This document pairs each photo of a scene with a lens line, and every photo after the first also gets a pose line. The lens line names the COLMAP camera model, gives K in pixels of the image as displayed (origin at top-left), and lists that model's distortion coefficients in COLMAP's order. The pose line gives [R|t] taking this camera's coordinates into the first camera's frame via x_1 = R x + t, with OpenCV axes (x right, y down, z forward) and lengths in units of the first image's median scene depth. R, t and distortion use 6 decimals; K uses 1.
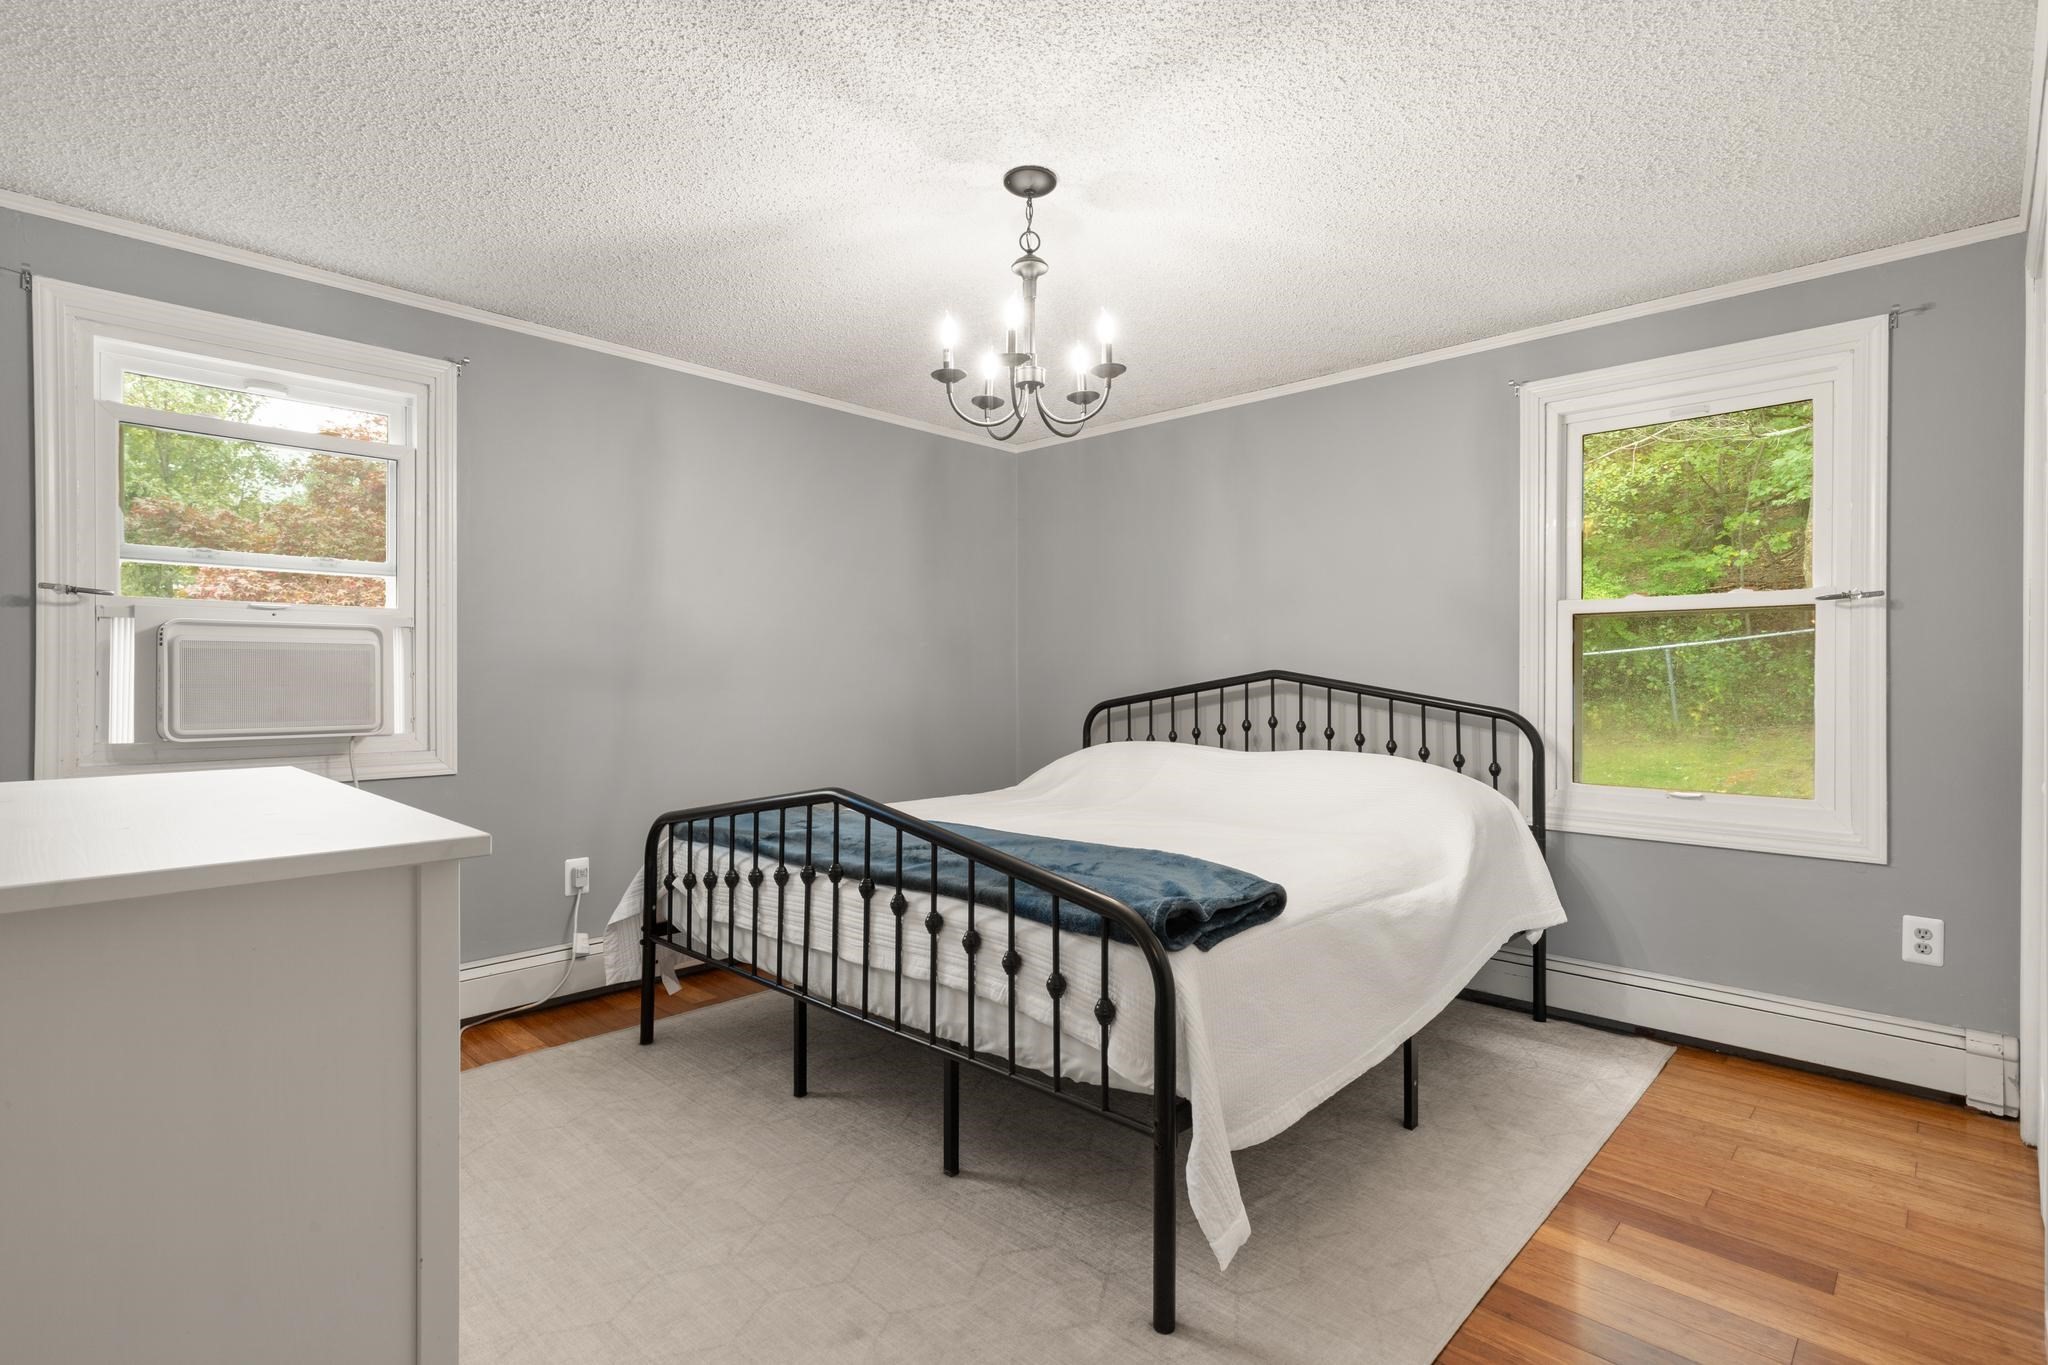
lens RADIAL K [[956.3, 0, 1015.6], [0, 956.3, 687.9], [0, 0, 1]] dist [0.002876, -0.000669]
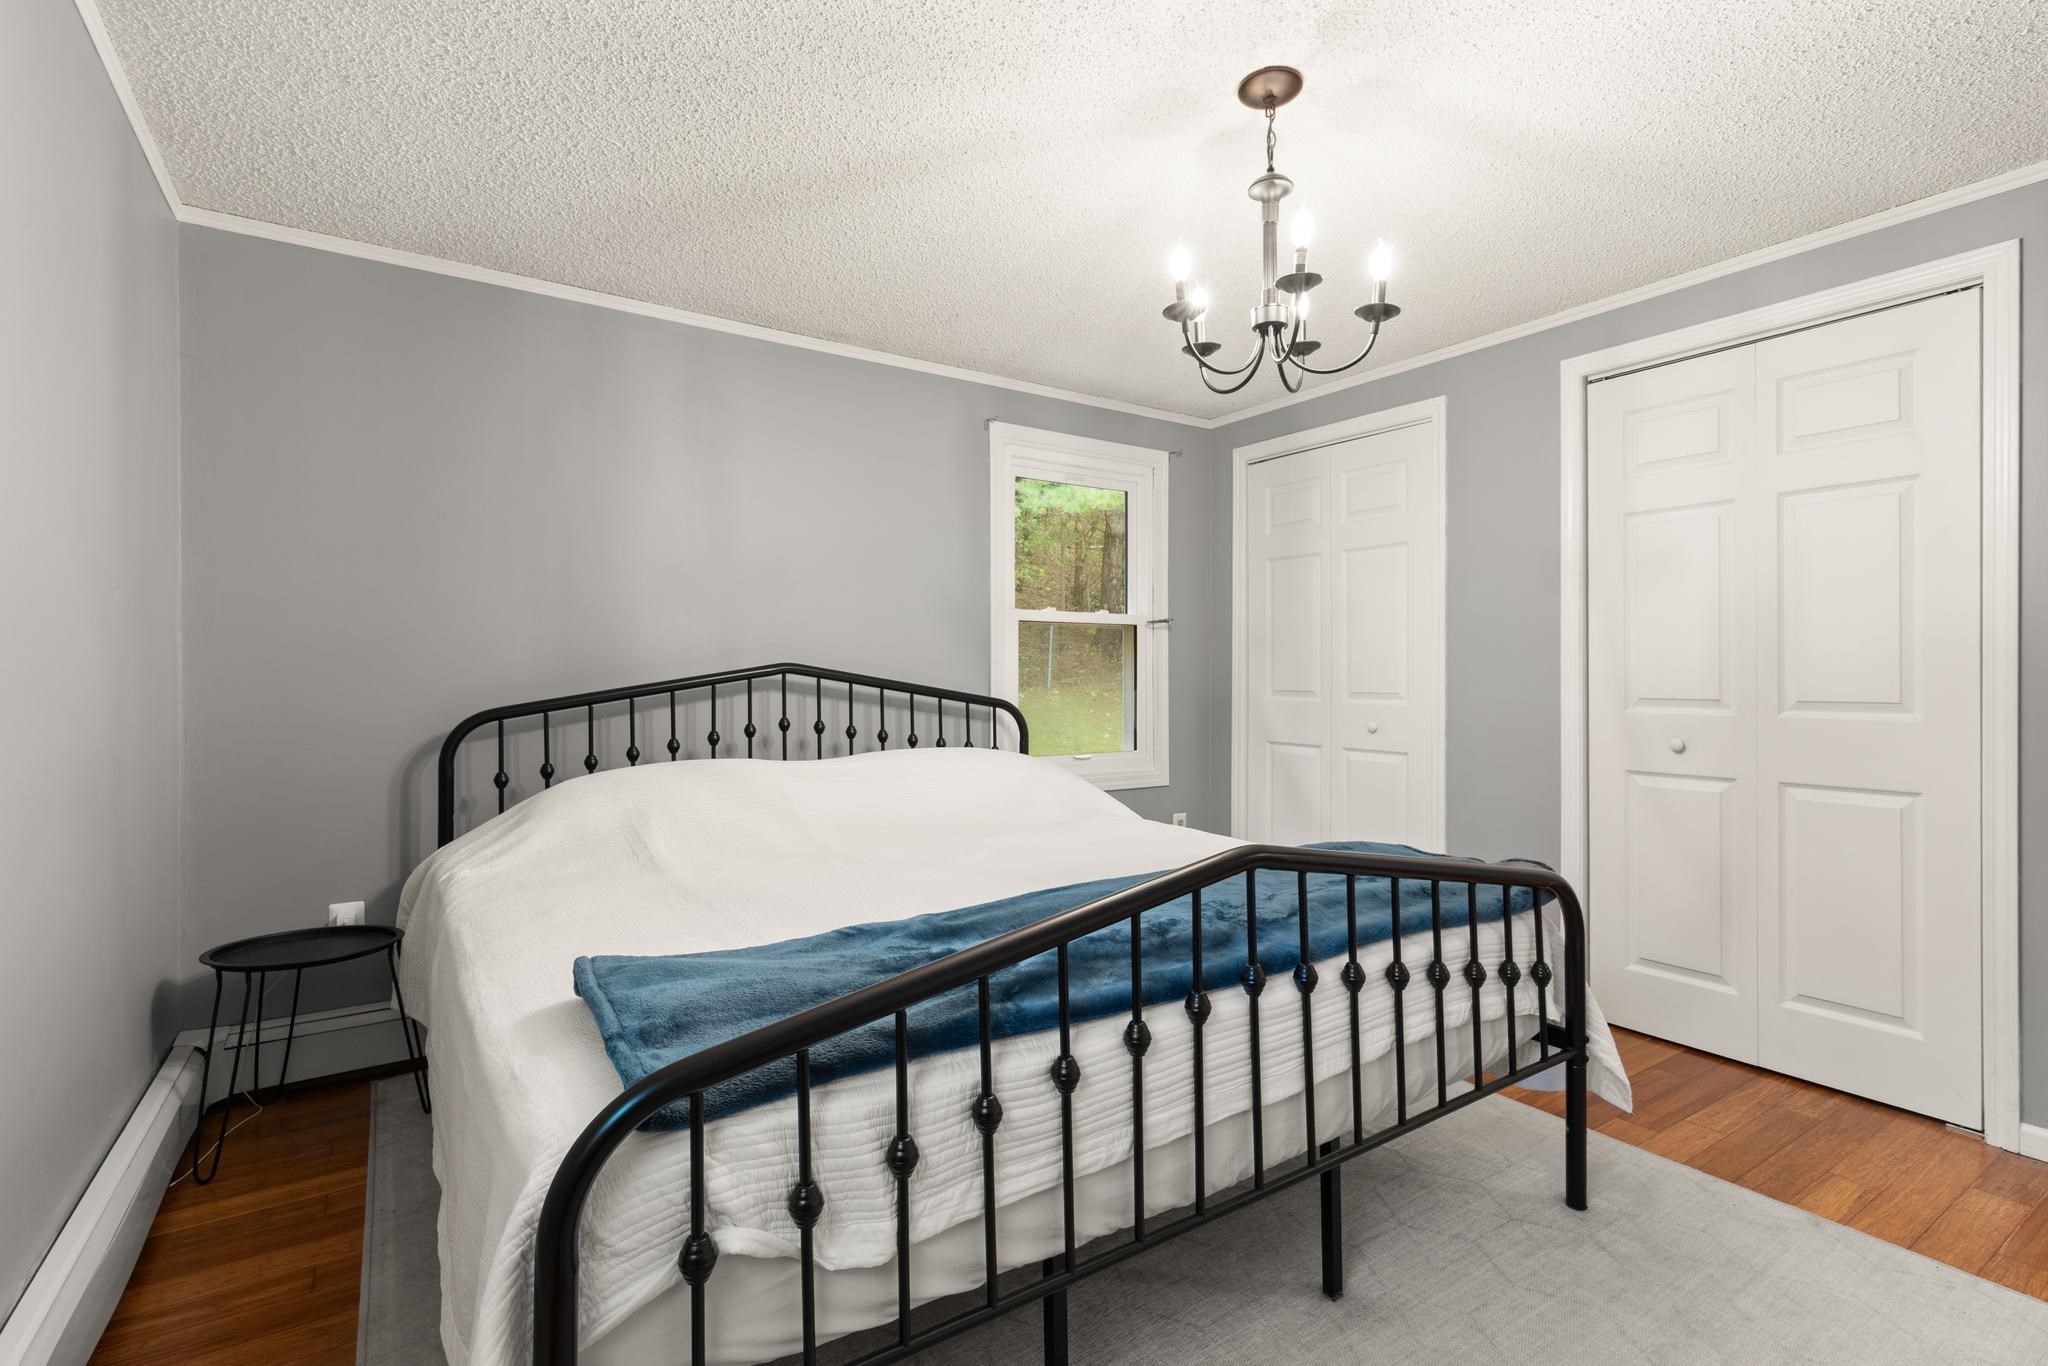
lens RADIAL K [[963.8, 0, 1032.9], [0, 963.8, 677.9], [0, 0, 1]] dist [0.008705, -0.000744]
pose [[0.200411, -0.002137, 0.979710, -0.745644], [0.006419, 0.999979, 0.000868, -0.006894], [-0.979691, 0.006115, 0.200420, 0.893957]]
